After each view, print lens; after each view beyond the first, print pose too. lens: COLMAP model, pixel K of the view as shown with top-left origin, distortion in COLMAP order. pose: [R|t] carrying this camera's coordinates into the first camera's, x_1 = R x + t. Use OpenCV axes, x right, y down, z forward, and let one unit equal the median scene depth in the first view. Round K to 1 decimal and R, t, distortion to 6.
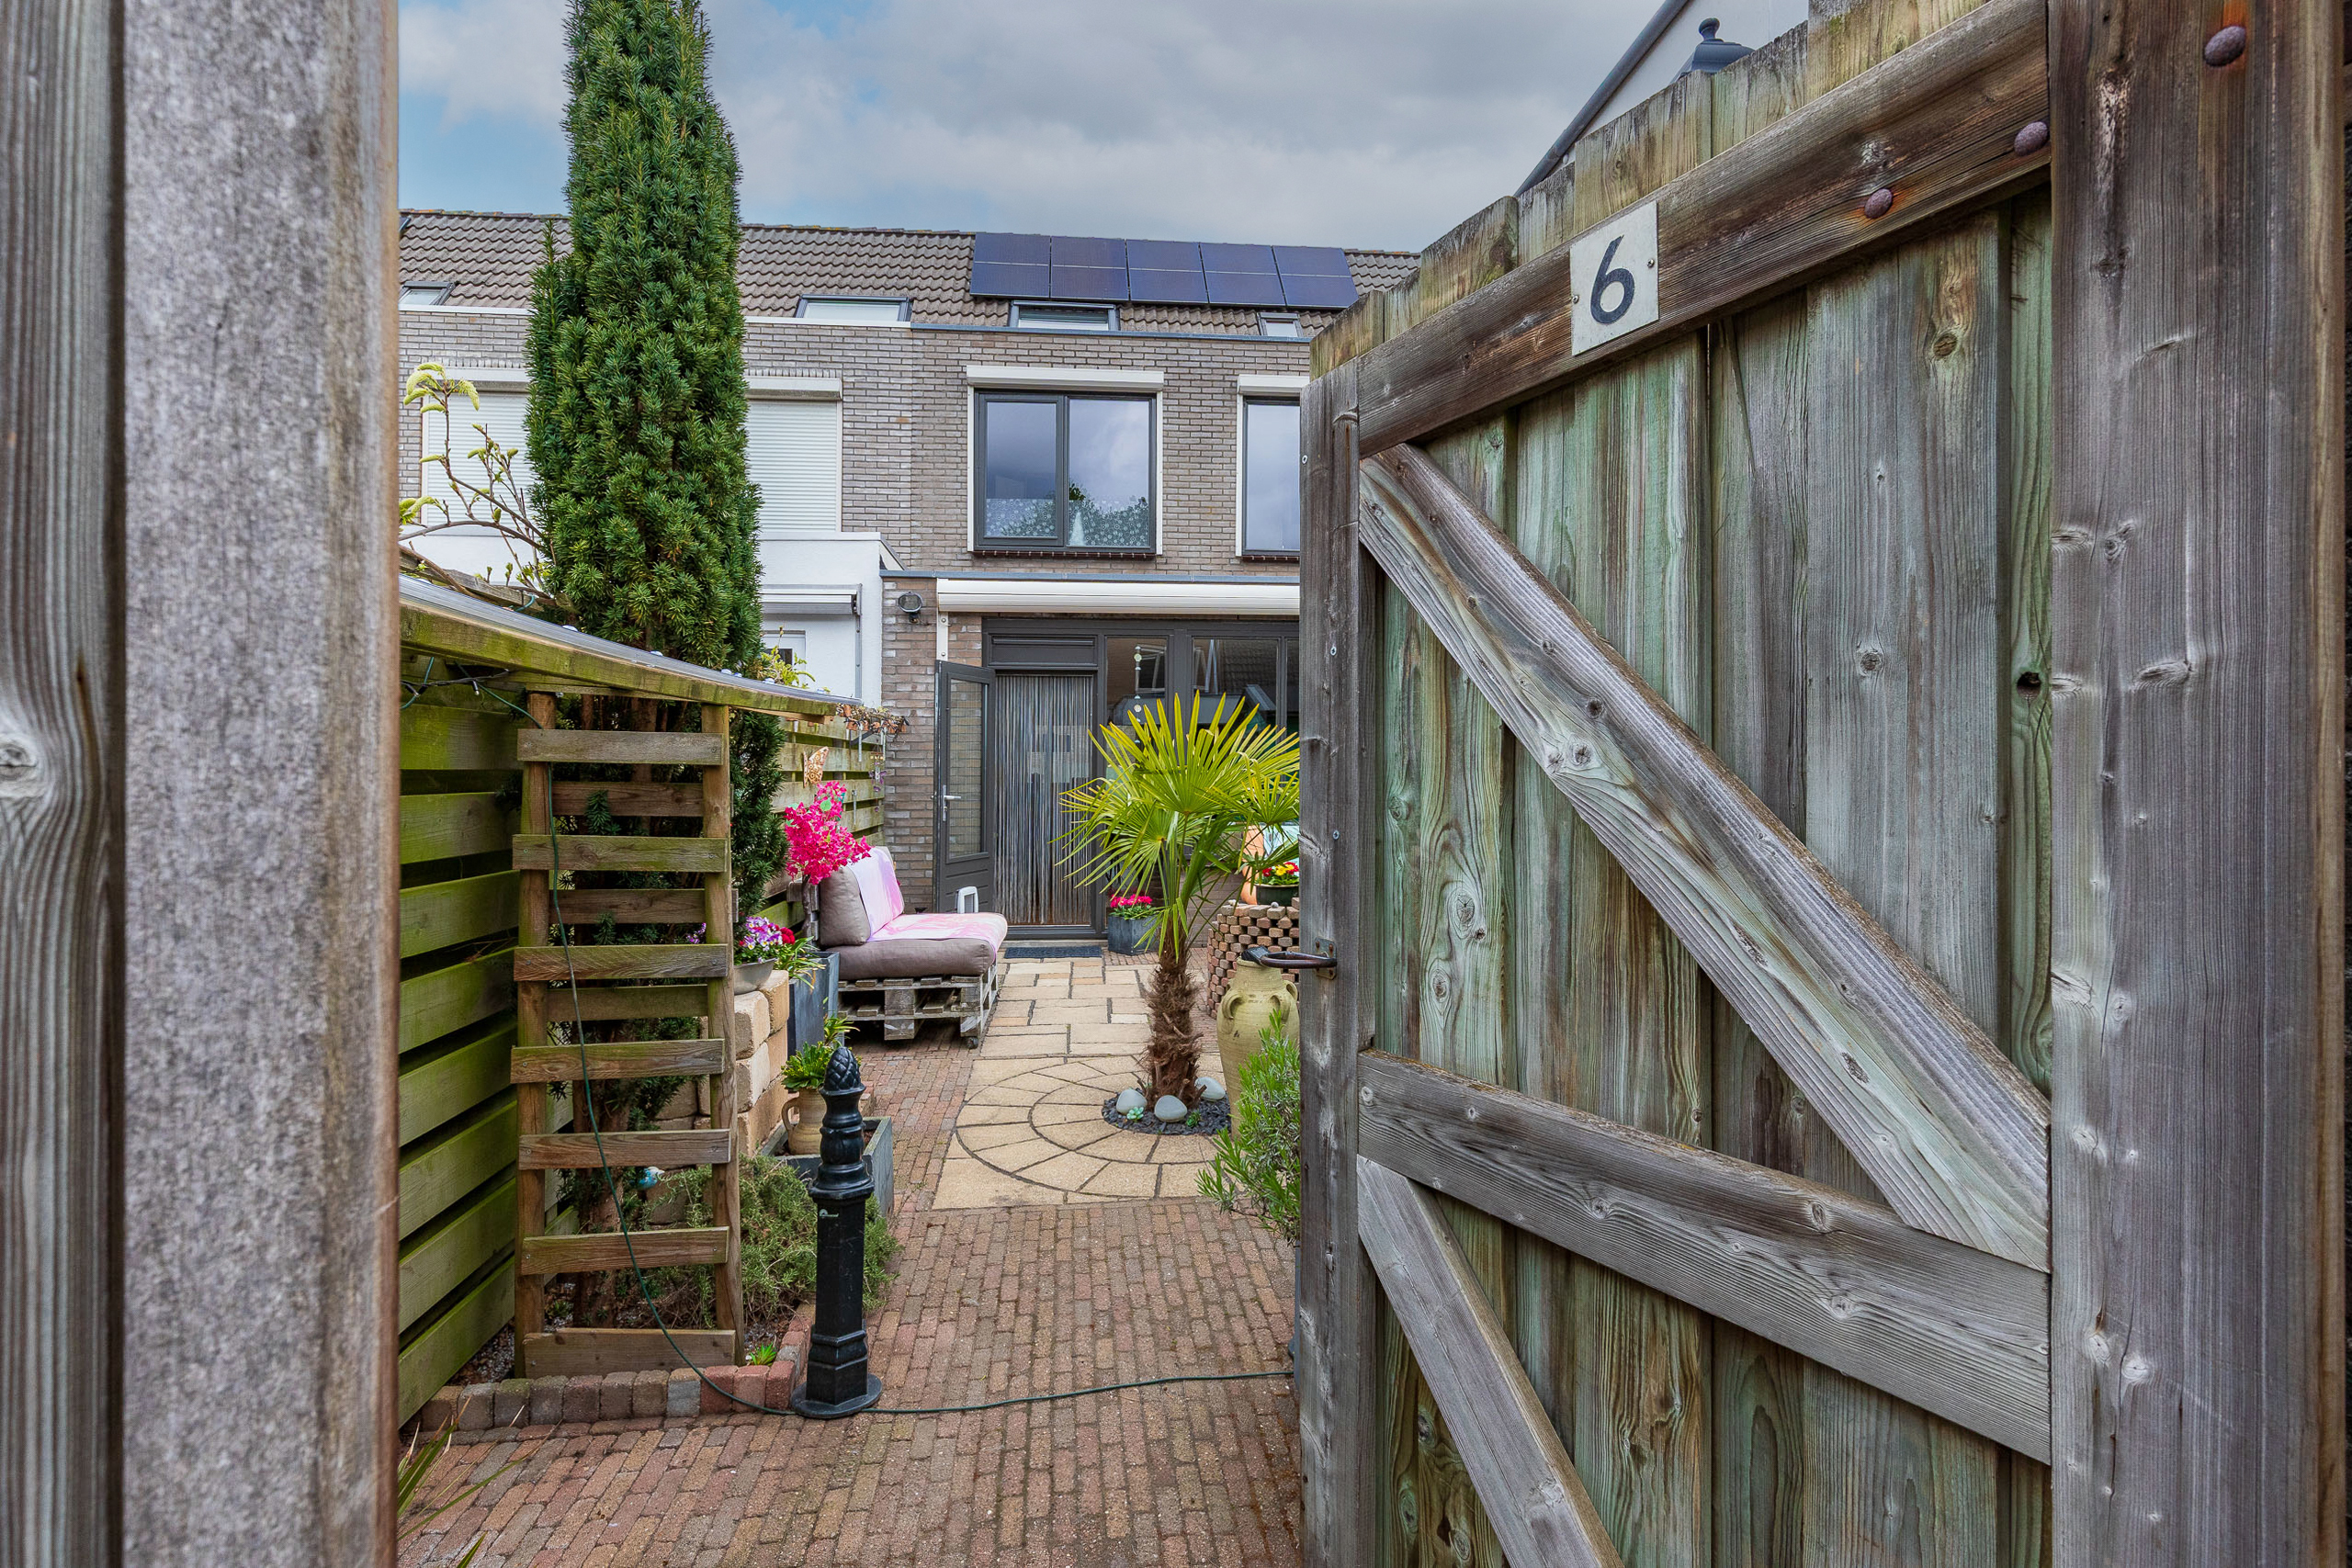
lens RADIAL K [[1146.3, 0, 1176.0], [0, 1146.3, 784.0], [0, 0, 1]] dist [0.000359, 0.000078]
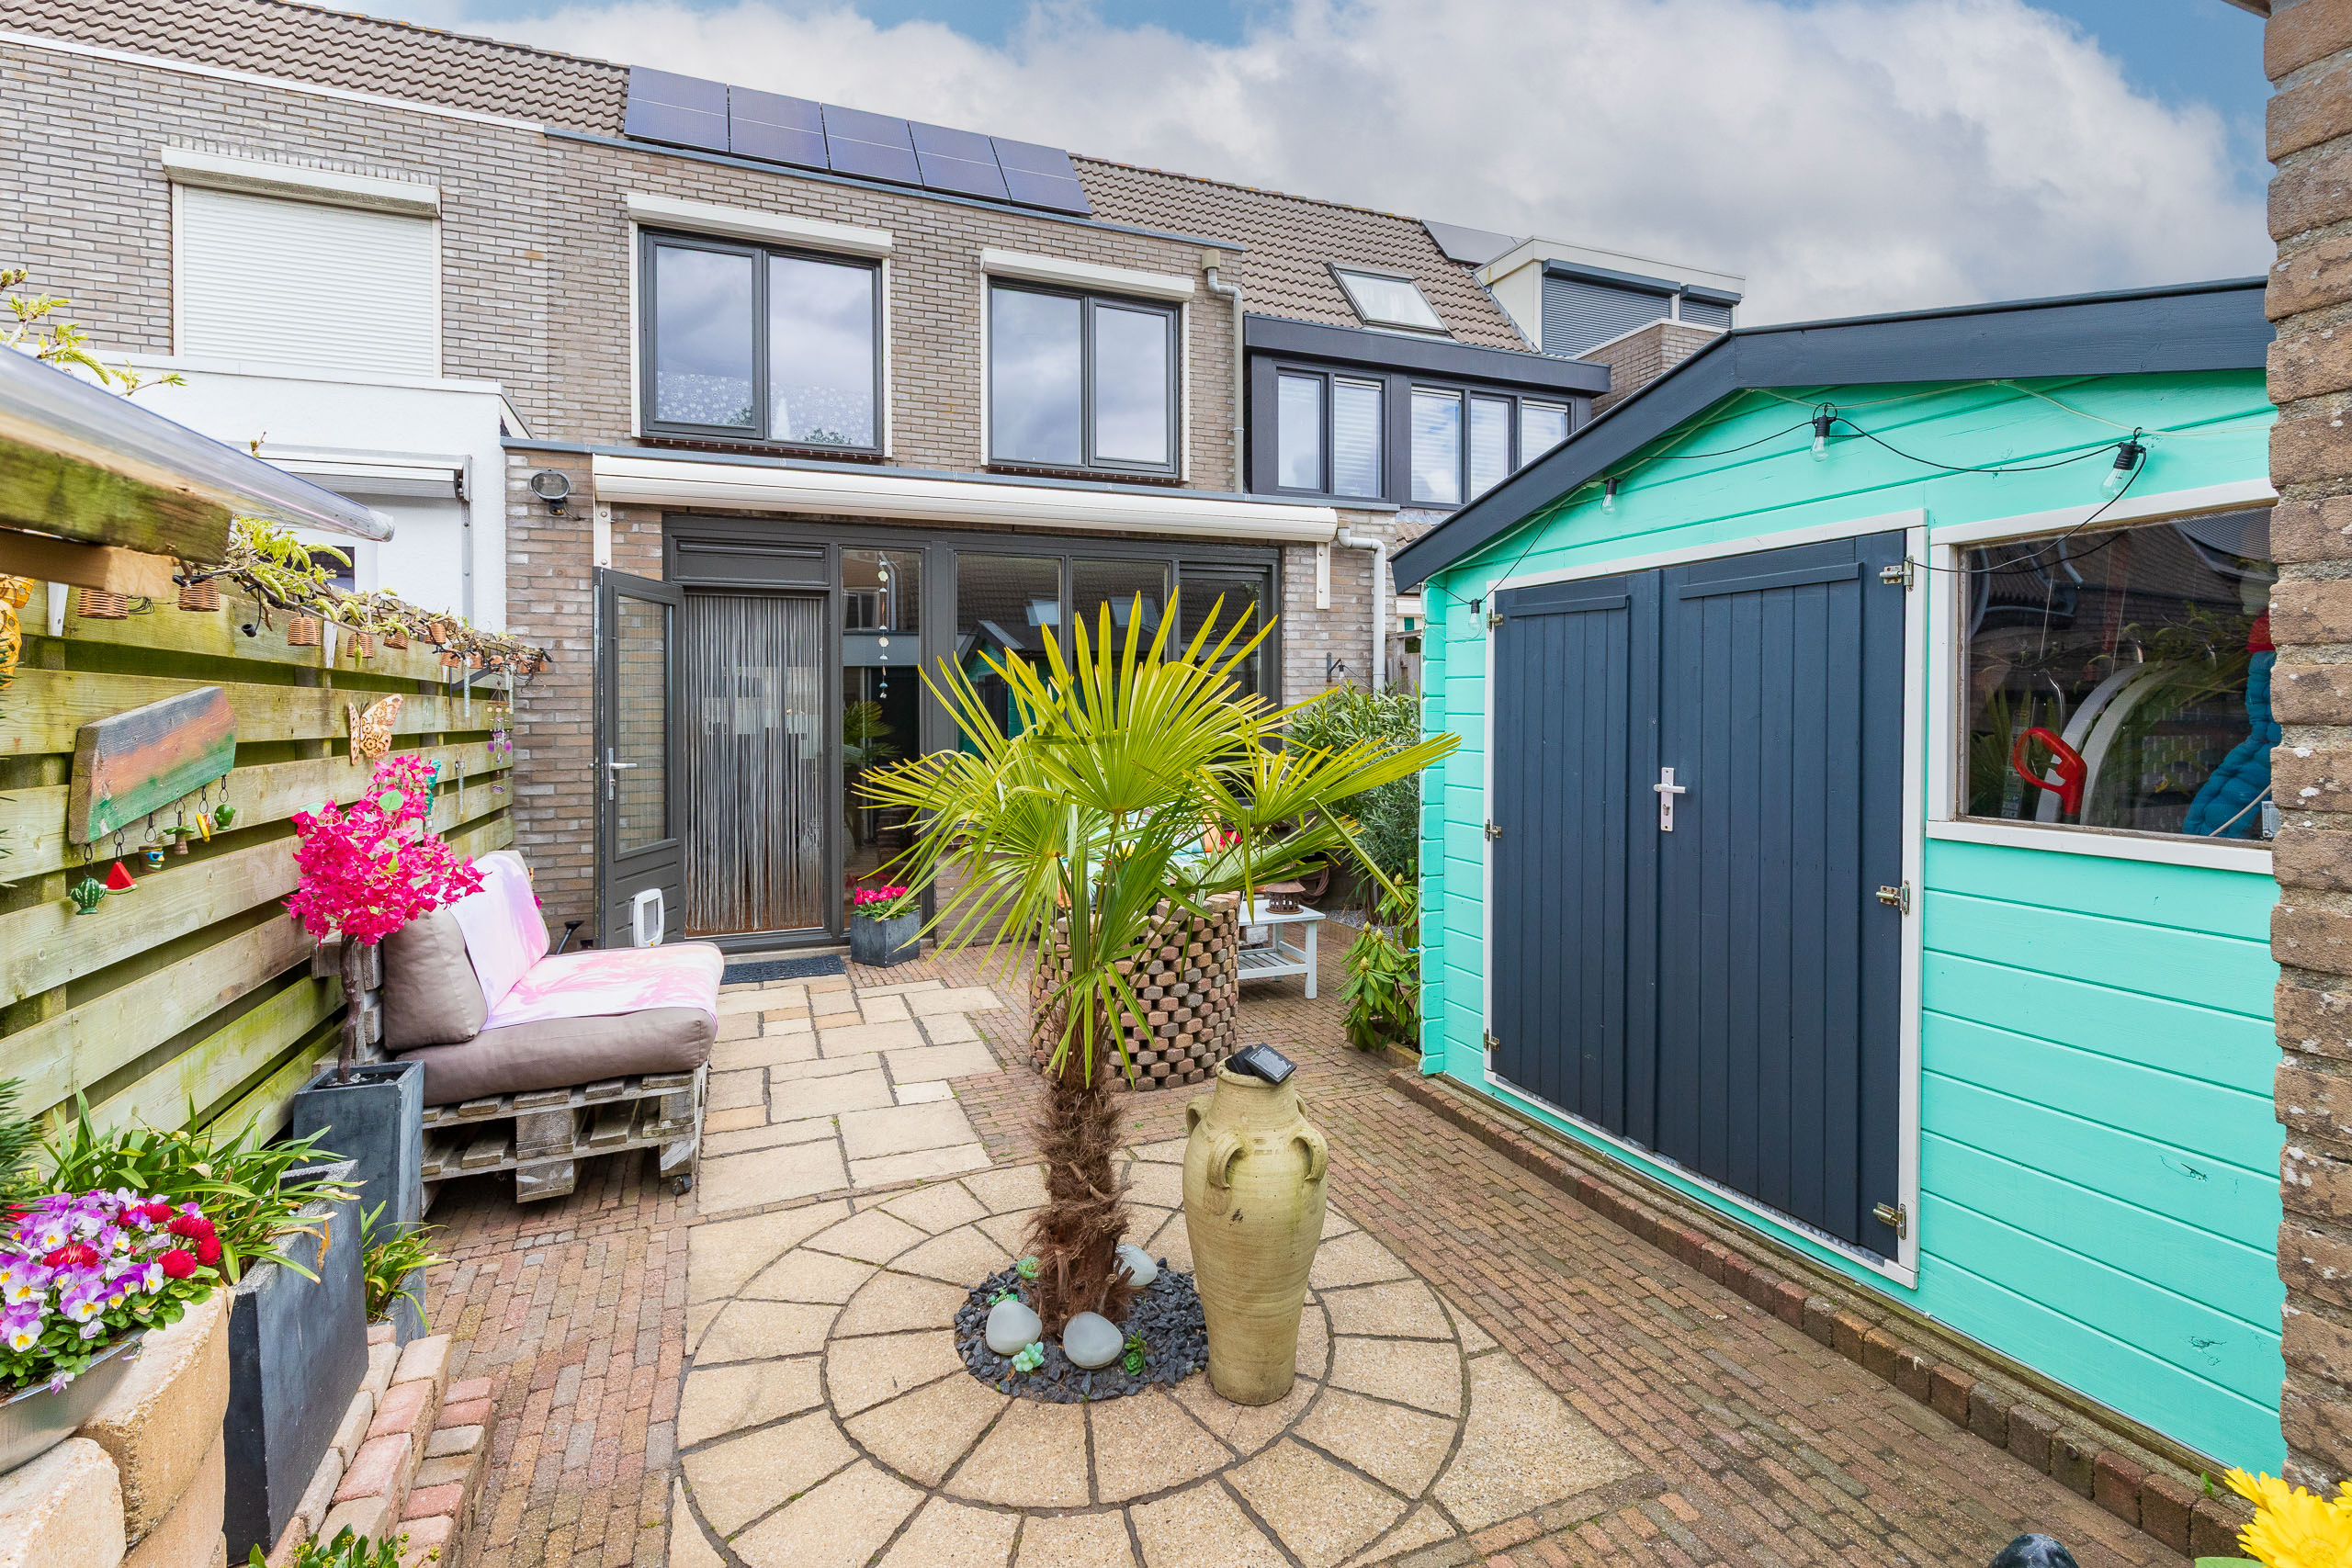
lens RADIAL K [[1102.7, 0, 1177.0], [0, 1102.7, 732.5], [0, 0, 1]] dist [0.001240, -0.000336]
pose [[0.958112, -0.012831, 0.286108, -0.067904], [0.010959, 0.999907, 0.008142, -0.010422], [-0.286186, -0.004666, 0.958163, 0.276382]]
